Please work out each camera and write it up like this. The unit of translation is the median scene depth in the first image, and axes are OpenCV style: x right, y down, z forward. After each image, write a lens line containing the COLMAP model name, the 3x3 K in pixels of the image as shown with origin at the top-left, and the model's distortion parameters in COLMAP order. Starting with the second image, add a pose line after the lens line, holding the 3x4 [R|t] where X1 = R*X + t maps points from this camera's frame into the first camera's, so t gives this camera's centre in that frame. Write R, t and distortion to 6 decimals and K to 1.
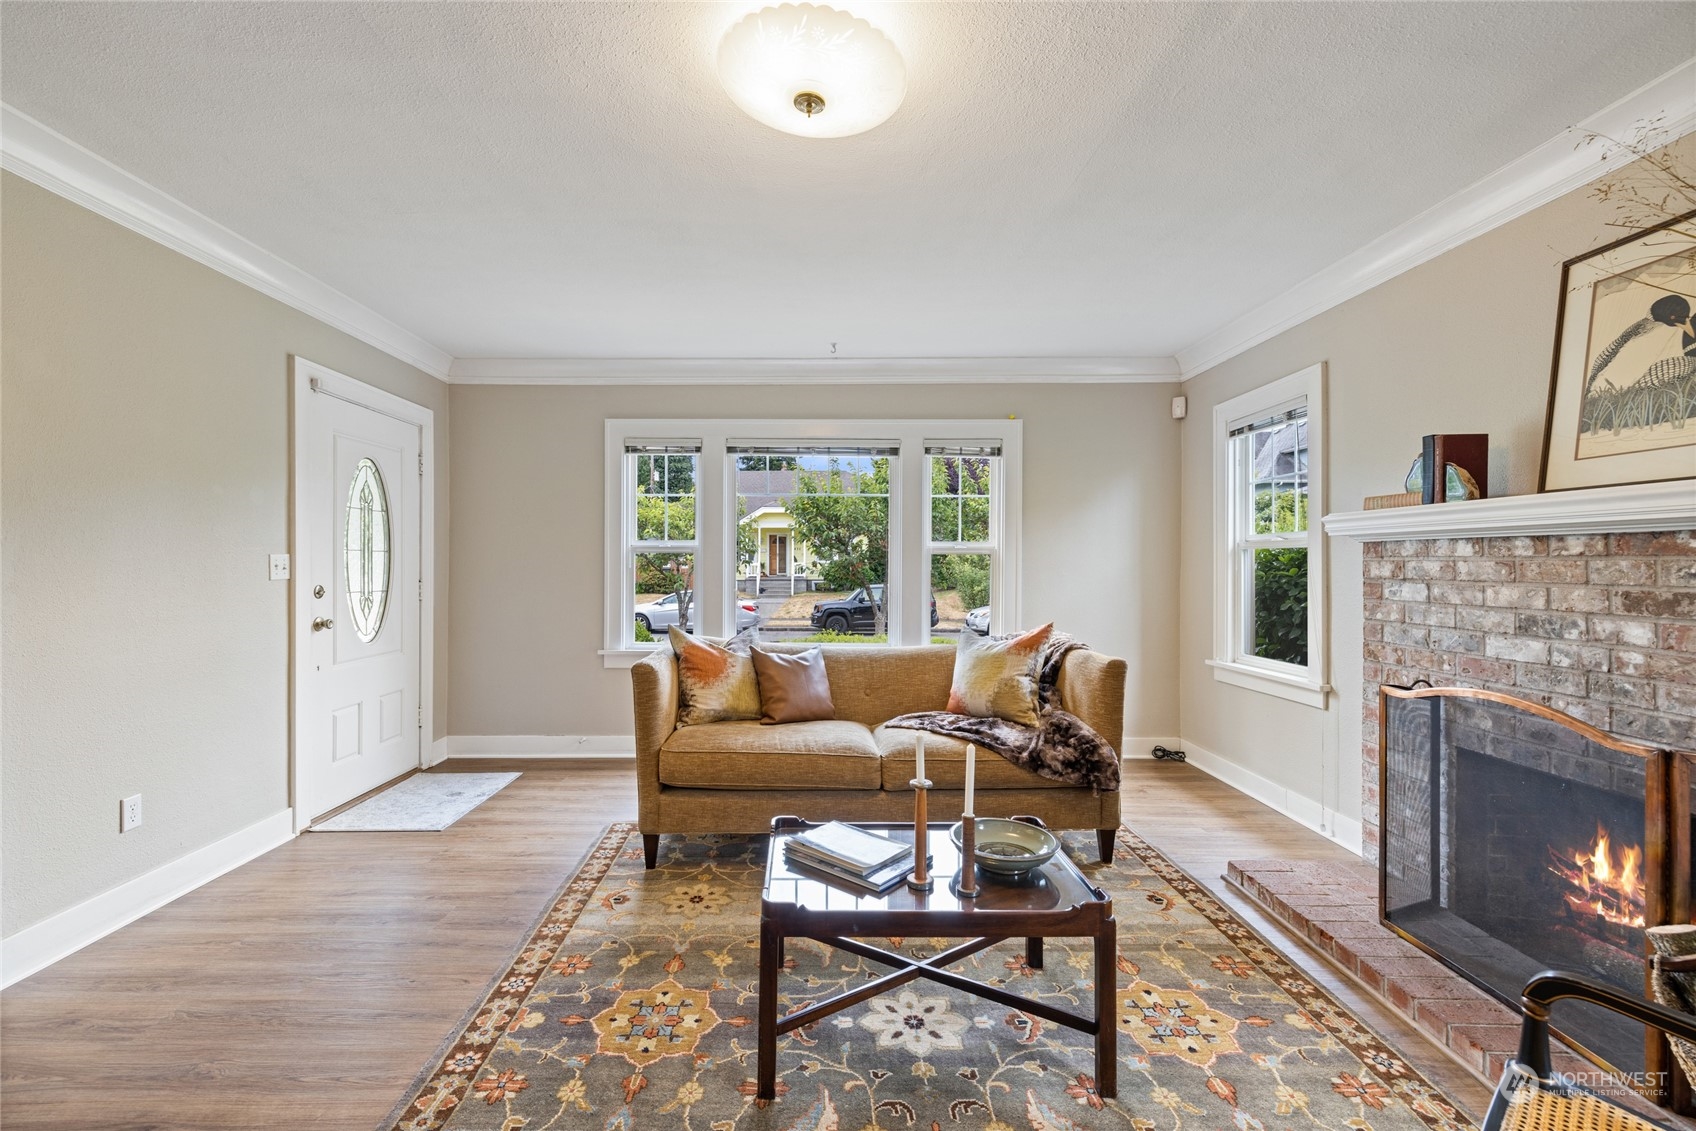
lens RADIAL K [[718.1, 0, 816.1], [0, 718.1, 561.3], [0, 0, 1]] dist [0.000814, 0.000655]
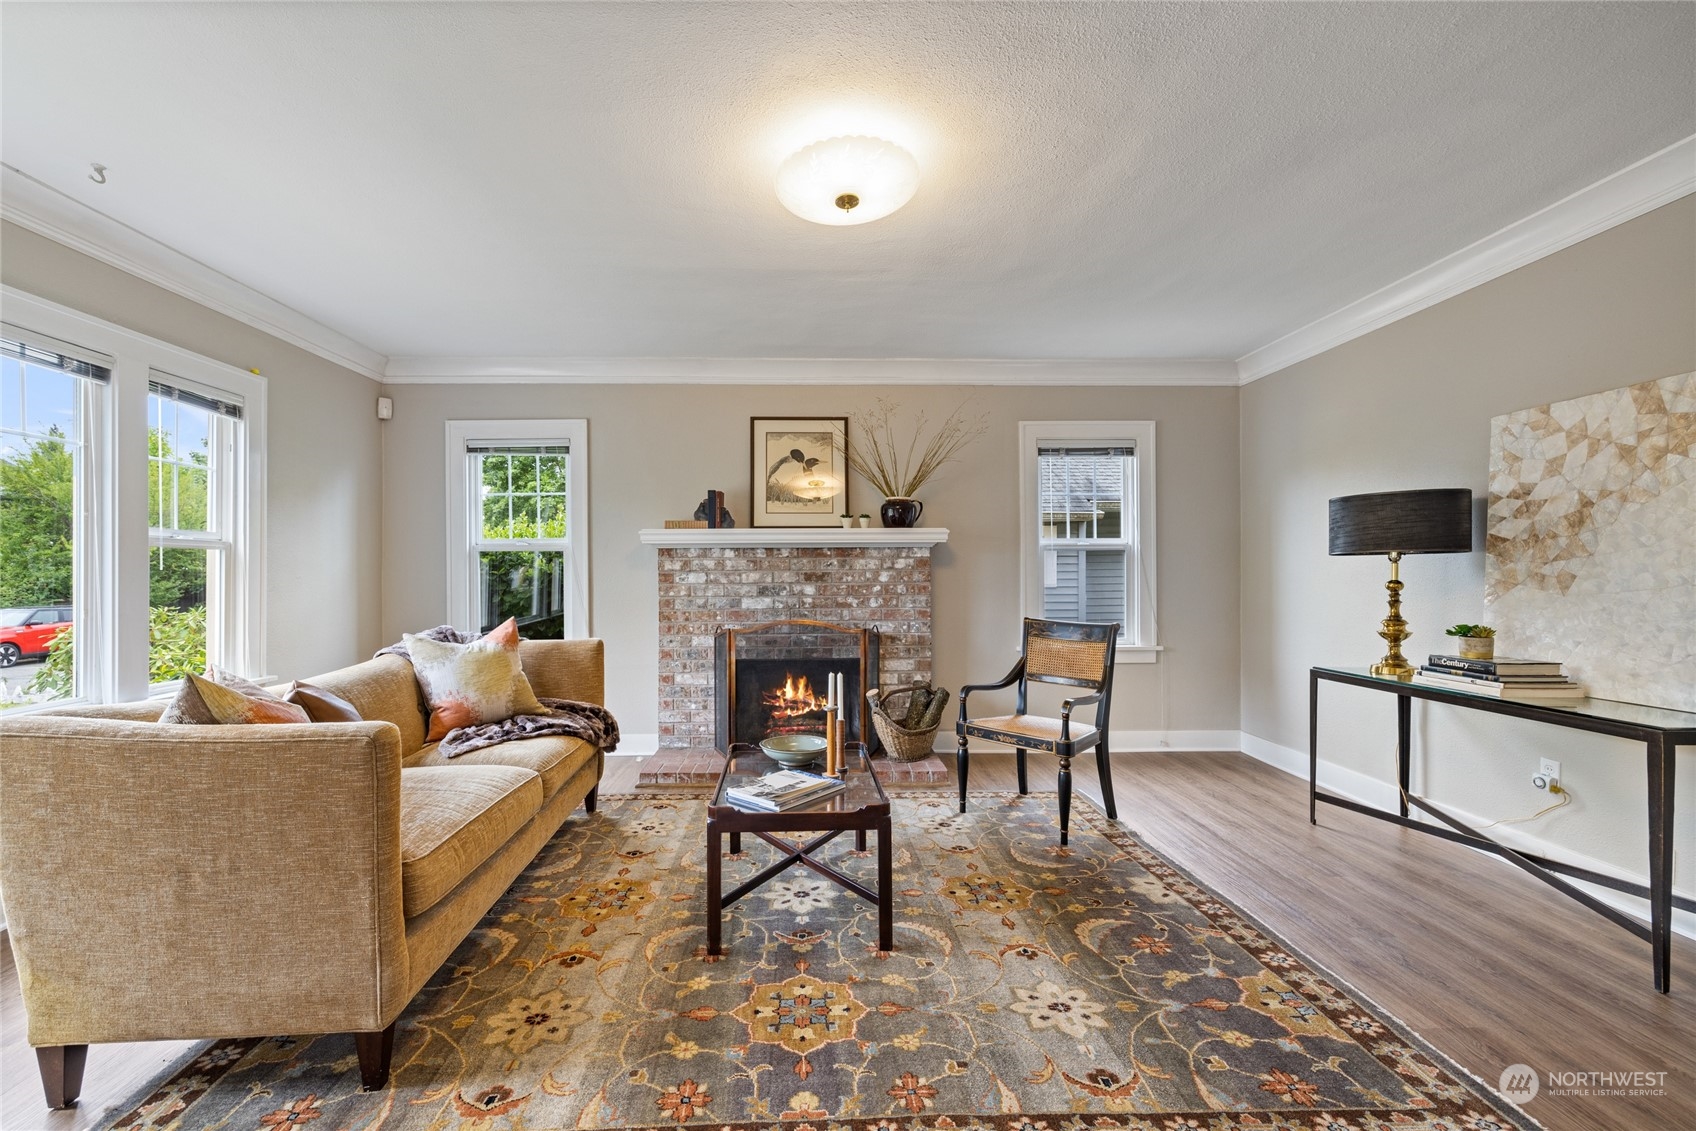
lens RADIAL K [[712.8, 0, 823.5], [0, 712.8, 570.5], [0, 0, 1]] dist [-0.000835, 0.000651]
pose [[-0.030131, -0.000995, 0.999545, -0.939847], [0.004396, 0.999990, 0.001128, 0.025270], [-0.999536, 0.004428, -0.030126, 0.779693]]
